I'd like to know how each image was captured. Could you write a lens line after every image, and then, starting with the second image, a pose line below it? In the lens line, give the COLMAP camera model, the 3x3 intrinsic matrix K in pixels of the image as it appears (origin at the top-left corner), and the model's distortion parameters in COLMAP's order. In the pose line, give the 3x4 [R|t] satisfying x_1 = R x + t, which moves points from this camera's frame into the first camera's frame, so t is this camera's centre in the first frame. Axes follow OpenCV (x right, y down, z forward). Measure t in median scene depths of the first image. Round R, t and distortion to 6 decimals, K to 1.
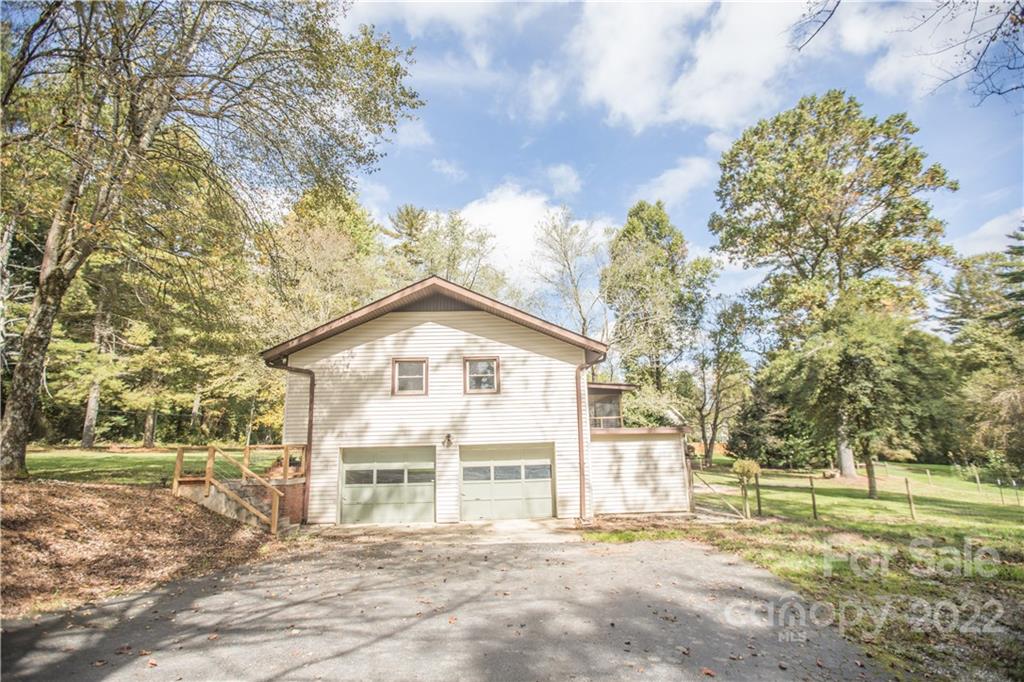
lens RADIAL K [[481.7, 0, 516.5], [0, 481.7, 344.3], [0, 0, 1]] dist [-0.054791, 0.017225]
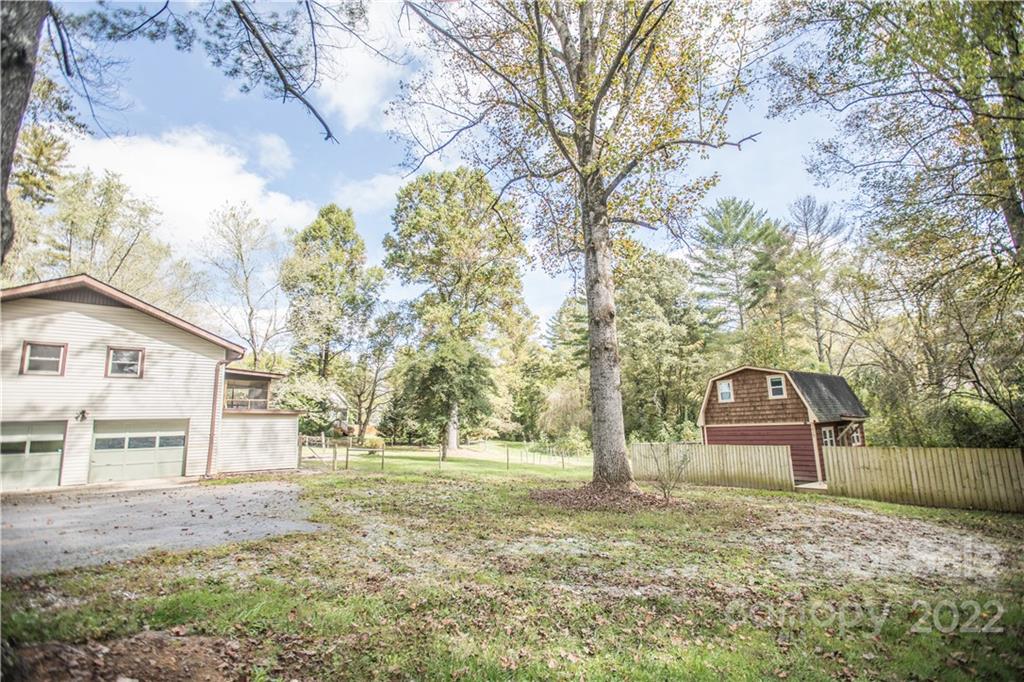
lens RADIAL K [[468.6, 0, 509.1], [0, 468.6, 342.2], [0, 0, 1]] dist [-0.038613, 0.015708]
pose [[0.809166, 0.103644, 0.578367, 0.016036], [-0.118806, 0.992849, -0.011705, -0.040483], [-0.575444, -0.059242, 0.815692, -0.228493]]
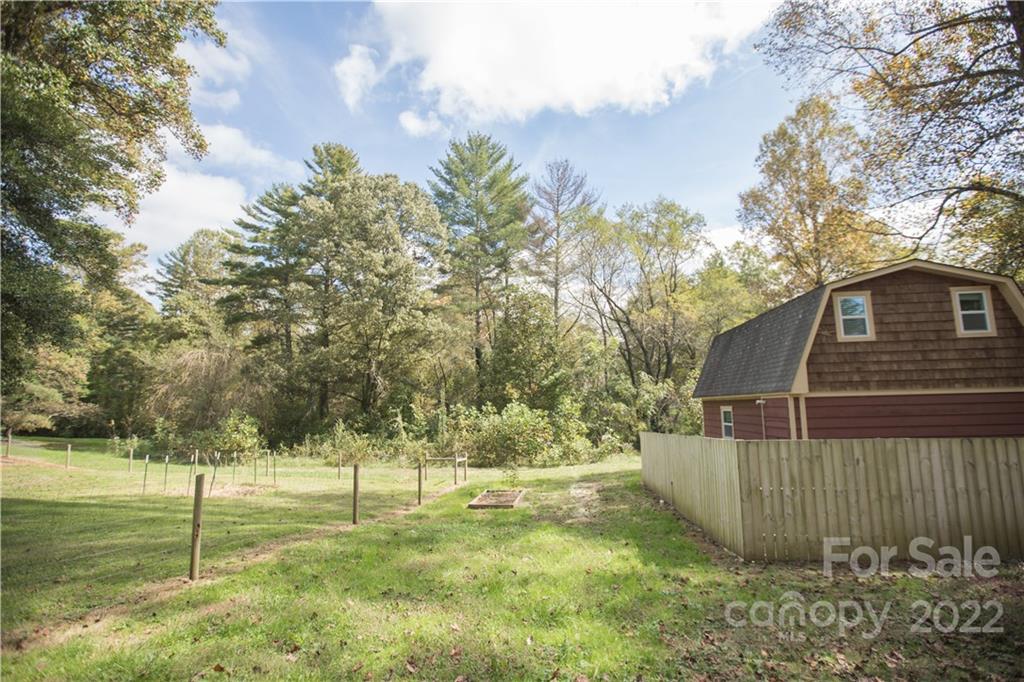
lens RADIAL K [[481.7, 0, 516.5], [0, 481.7, 344.3], [0, 0, 1]] dist [-0.054791, 0.017225]
pose [[0.156705, 0.154597, 0.975471, 0.377323], [-0.204481, 0.971351, -0.121095, 0.094397], [-0.966246, -0.180489, 0.183828, 0.336481]]
